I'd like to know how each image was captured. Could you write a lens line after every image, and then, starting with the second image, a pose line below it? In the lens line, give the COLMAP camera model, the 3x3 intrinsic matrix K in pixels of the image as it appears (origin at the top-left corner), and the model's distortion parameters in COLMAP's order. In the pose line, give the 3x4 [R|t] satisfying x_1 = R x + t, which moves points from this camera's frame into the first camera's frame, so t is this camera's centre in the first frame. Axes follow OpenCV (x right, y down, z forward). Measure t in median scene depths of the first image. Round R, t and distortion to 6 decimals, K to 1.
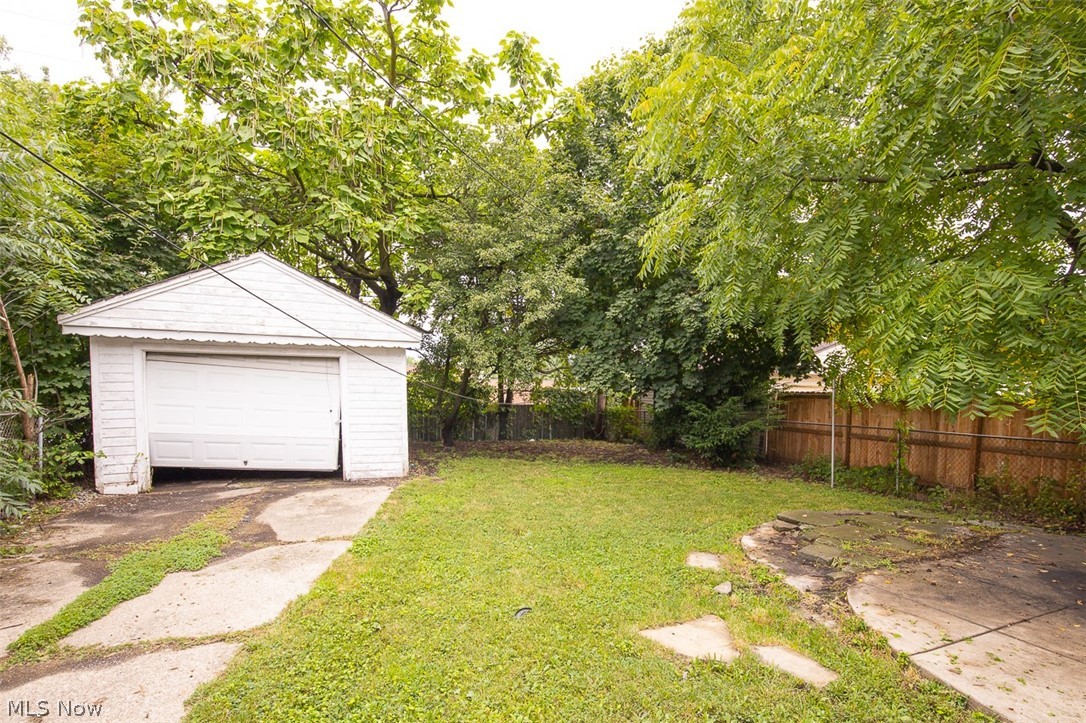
lens RADIAL K [[504.6, 0, 542.0], [0, 504.6, 383.8], [0, 0, 1]] dist [-0.000111, 0.000110]
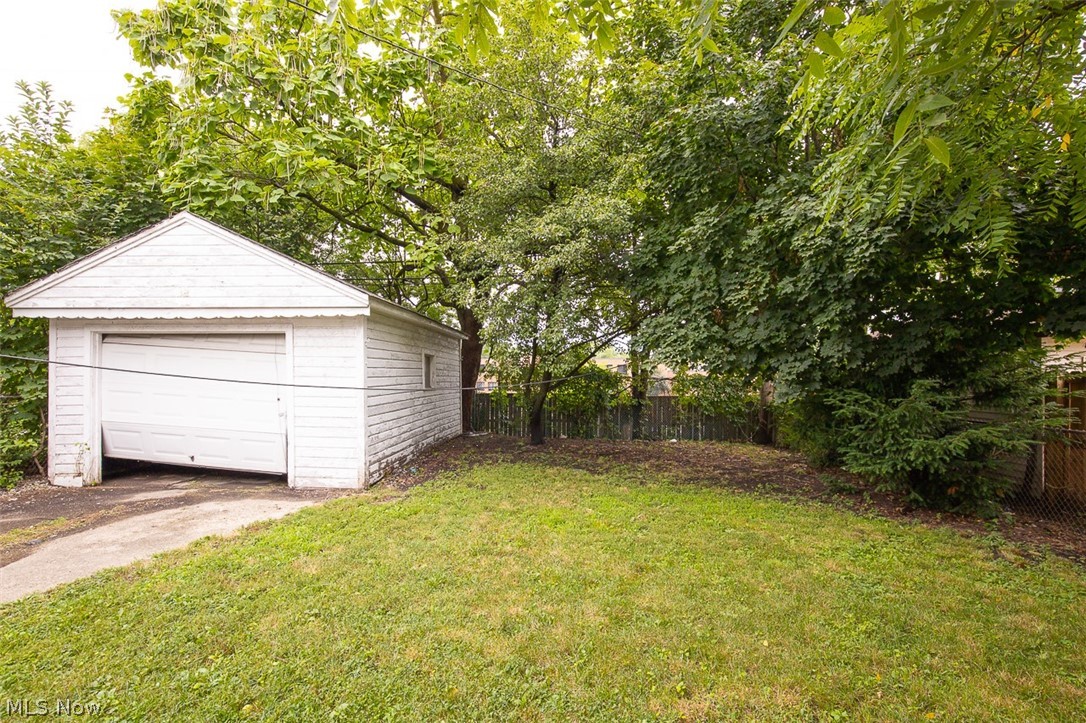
lens RADIAL K [[482.9, 0, 543.0], [0, 482.9, 361.5], [0, 0, 1]] dist [-0.013271, 0.000240]
pose [[0.899892, -0.026961, -0.435278, 0.307217], [0.012175, 0.999251, -0.036722, 0.027248], [0.435942, 0.027747, 0.899547, 0.508483]]
